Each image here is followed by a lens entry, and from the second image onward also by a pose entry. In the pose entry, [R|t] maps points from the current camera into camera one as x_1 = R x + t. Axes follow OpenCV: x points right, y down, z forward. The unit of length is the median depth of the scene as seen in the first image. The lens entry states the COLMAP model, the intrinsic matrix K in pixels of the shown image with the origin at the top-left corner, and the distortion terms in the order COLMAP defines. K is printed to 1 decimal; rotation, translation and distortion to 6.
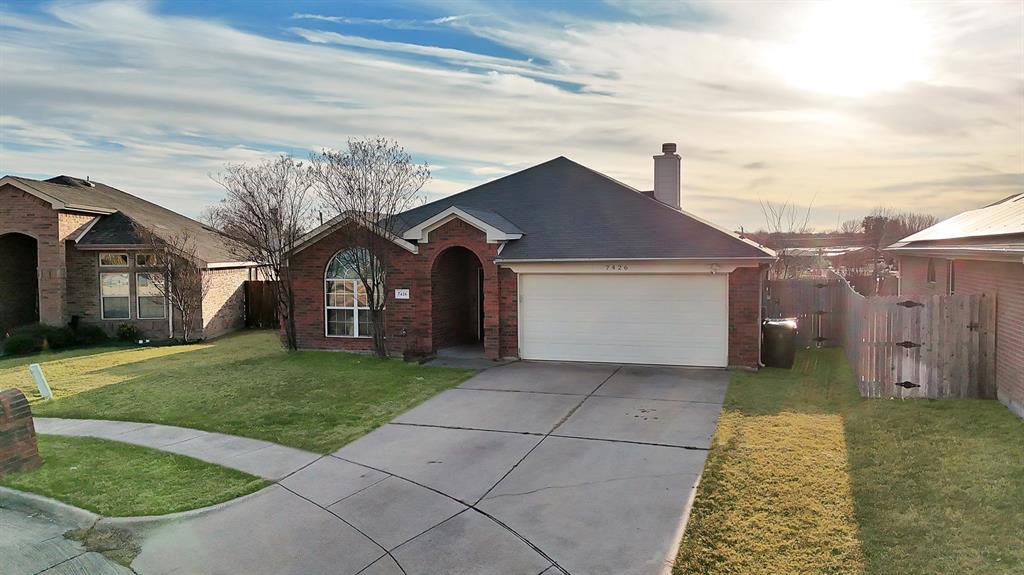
lens RADIAL K [[770.6, 0, 508.2], [0, 770.6, 287.3], [0, 0, 1]] dist [0.007984, 0.002759]
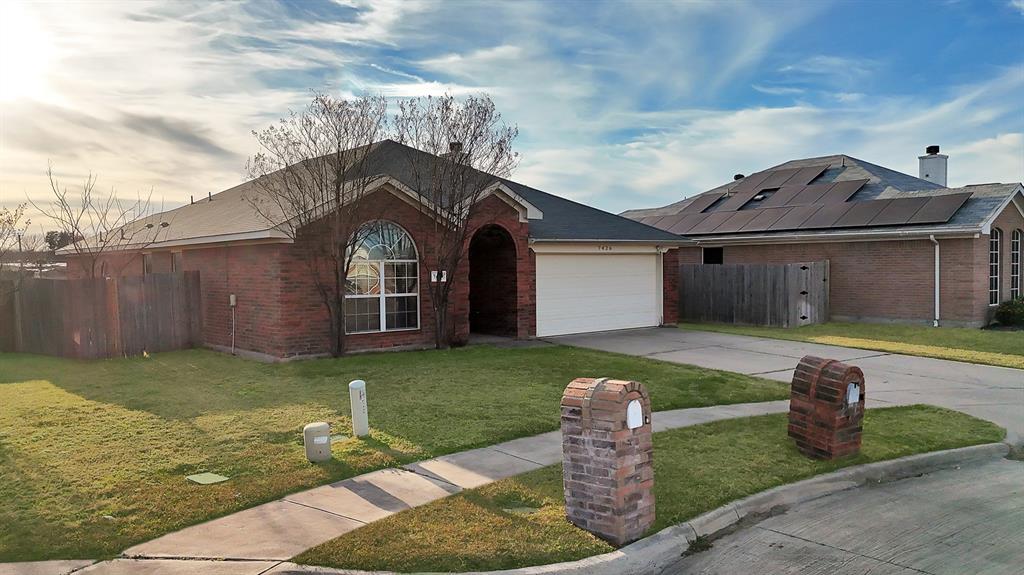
lens RADIAL K [[770.6, 0, 508.2], [0, 770.6, 287.3], [0, 0, 1]] dist [0.007984, 0.002759]
pose [[0.520437, -0.021329, 0.853634, -0.879322], [0.043837, 0.999037, -0.001765, 0.027601], [-0.852774, 0.038339, 0.520871, 0.499225]]
